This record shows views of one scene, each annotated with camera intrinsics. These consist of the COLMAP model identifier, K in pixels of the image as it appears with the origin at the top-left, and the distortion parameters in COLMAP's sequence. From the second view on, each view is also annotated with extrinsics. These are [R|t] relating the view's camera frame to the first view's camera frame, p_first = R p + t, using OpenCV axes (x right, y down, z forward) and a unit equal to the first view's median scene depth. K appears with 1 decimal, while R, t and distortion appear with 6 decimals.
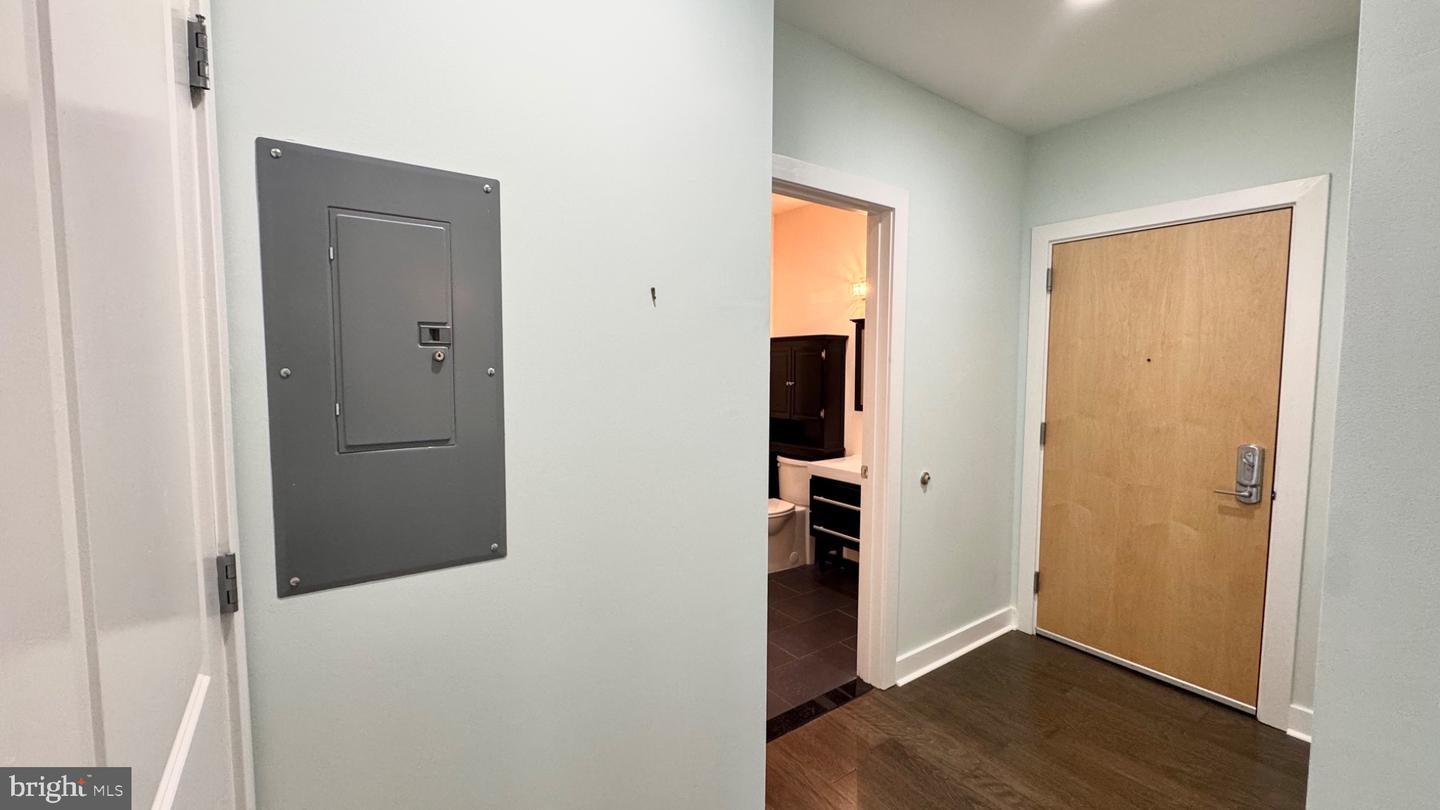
lens RADIAL K [[573.7, 0, 718.4], [0, 573.7, 402.1], [0, 0, 1]] dist [-0.002047, 0.000199]
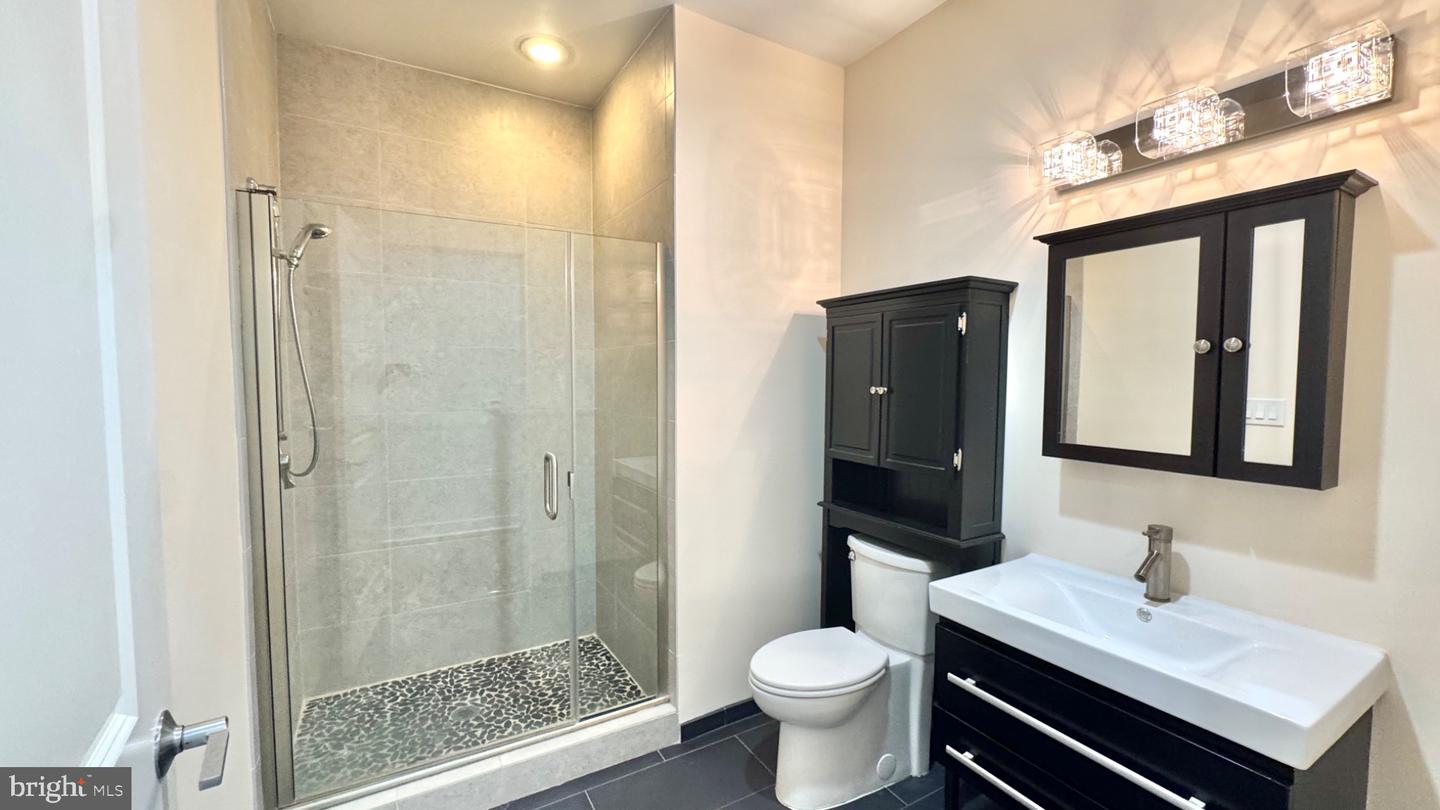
lens RADIAL K [[573.7, 0, 718.4], [0, 573.7, 402.1], [0, 0, 1]] dist [-0.002047, 0.000199]
pose [[0.995099, 0.006998, -0.098632, 0.042303], [-0.007948, 0.999926, -0.009243, -0.017593], [0.098560, 0.009982, 0.995081, 0.534715]]
